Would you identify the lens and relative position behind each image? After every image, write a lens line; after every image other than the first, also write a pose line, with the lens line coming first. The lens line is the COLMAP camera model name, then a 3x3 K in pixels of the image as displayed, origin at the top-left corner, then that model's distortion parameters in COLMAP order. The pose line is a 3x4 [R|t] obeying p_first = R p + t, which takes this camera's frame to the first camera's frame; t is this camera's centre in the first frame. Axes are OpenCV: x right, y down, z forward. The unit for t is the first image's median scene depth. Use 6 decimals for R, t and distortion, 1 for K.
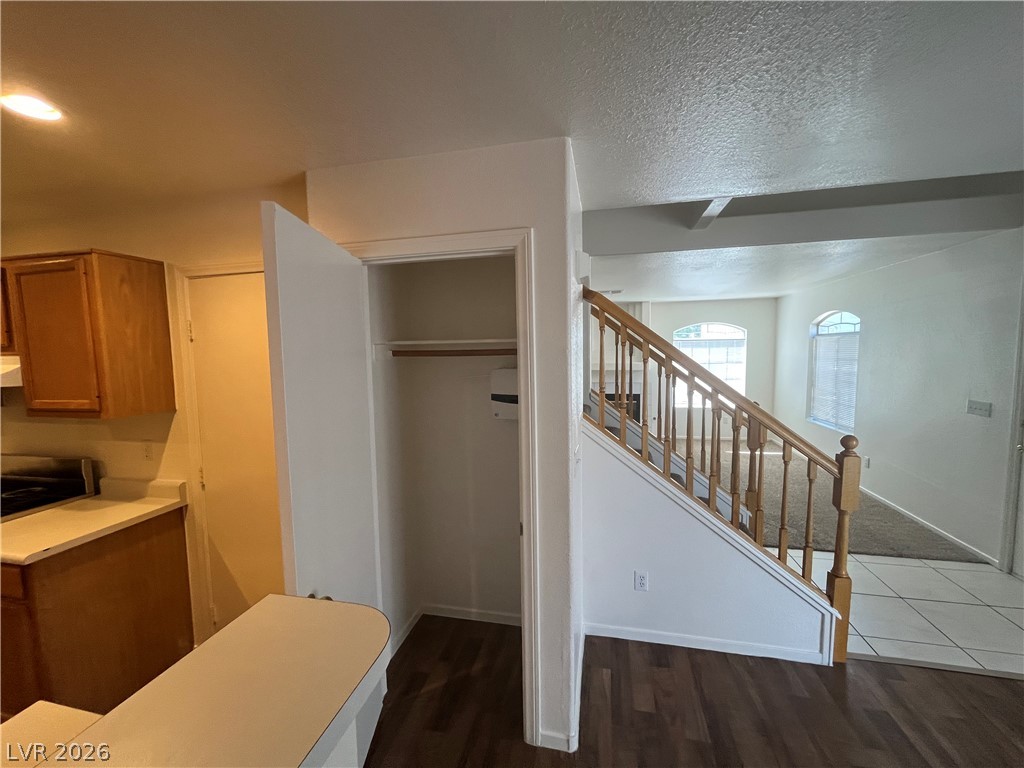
lens RADIAL K [[408.9, 0, 509.1], [0, 408.9, 382.5], [0, 0, 1]] dist [-0.006996, -0.000194]
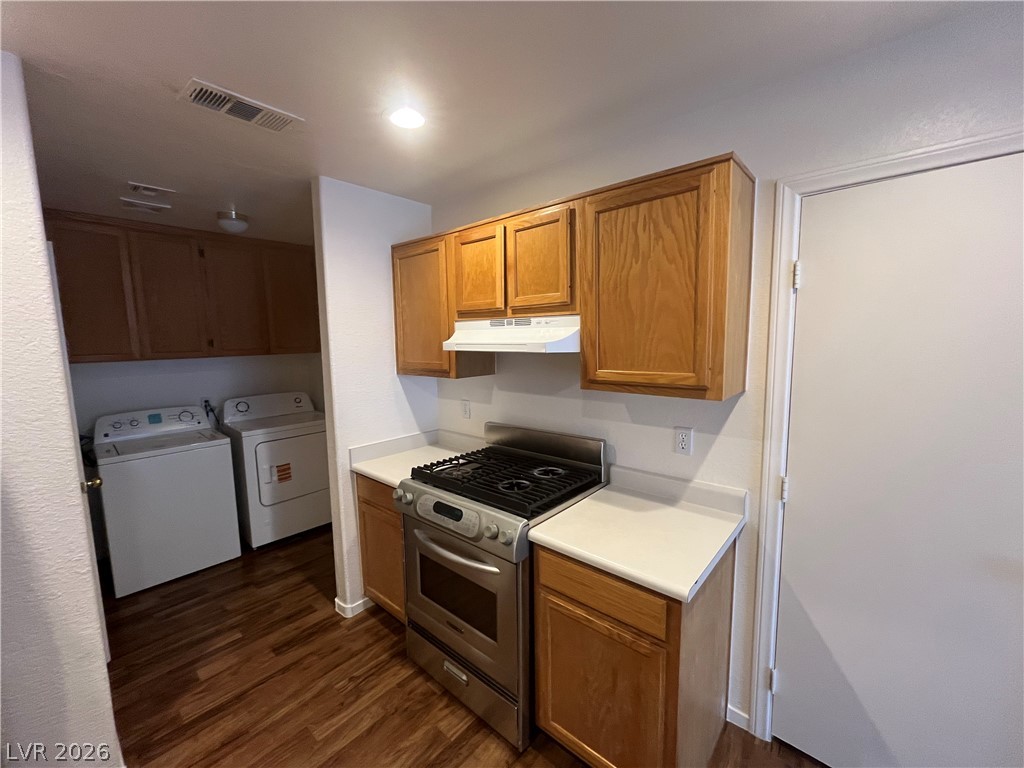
lens RADIAL K [[416.7, 0, 509.5], [0, 416.7, 384.9], [0, 0, 1]] dist [-0.001735, -0.000003]
pose [[0.872437, 0.061823, -0.484801, -0.858697], [-0.038095, 0.997551, 0.058655, 0.029423], [0.487240, -0.032704, 0.872655, 0.167270]]
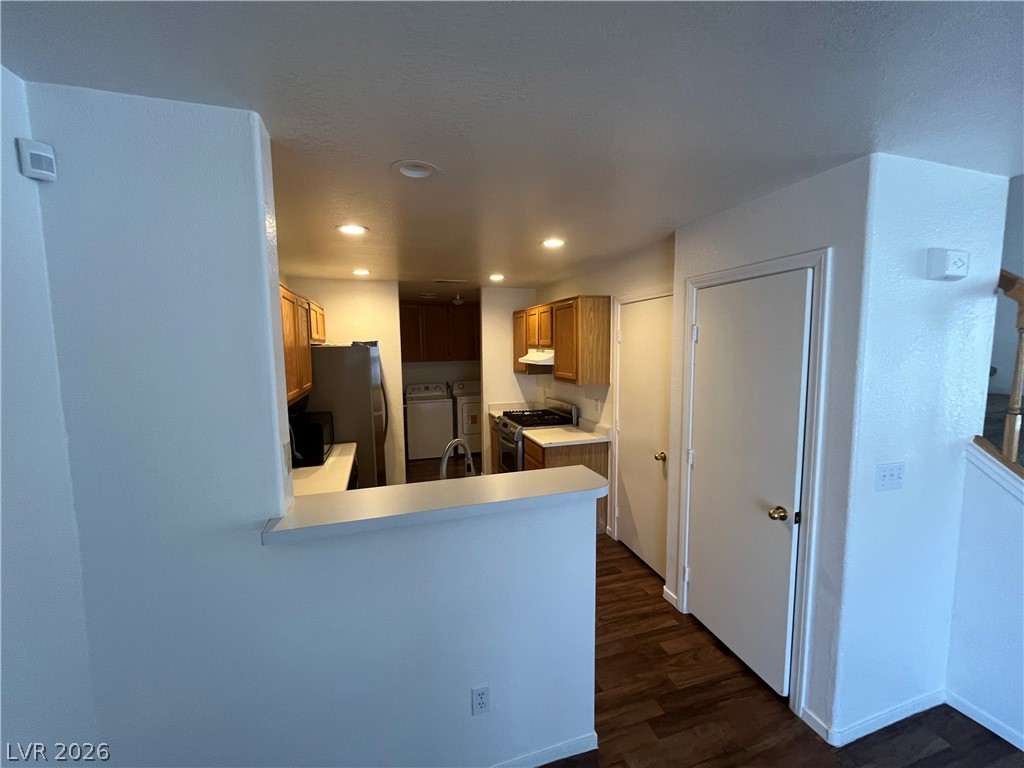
lens RADIAL K [[408.9, 0, 509.1], [0, 408.9, 382.5], [0, 0, 1]] dist [-0.006996, -0.000194]
pose [[0.493918, 0.093338, -0.864484, 0.441640], [-0.063495, 0.995439, 0.071200, -0.032503], [0.867187, 0.019723, 0.497592, -0.201873]]
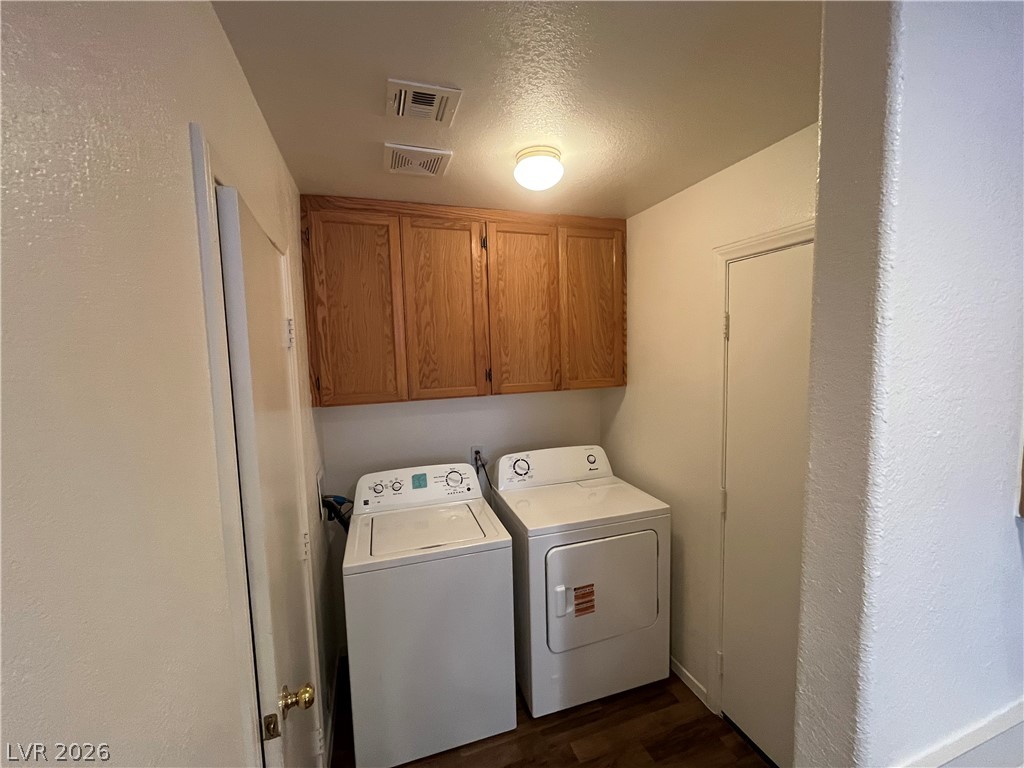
lens RADIAL K [[416.7, 0, 509.5], [0, 416.7, 384.9], [0, 0, 1]] dist [-0.001735, -0.000003]
pose [[0.511844, 0.077407, -0.855584, -1.682552], [-0.049216, 0.996939, 0.060753, -0.034905], [0.857668, 0.011012, 0.514086, 0.496884]]
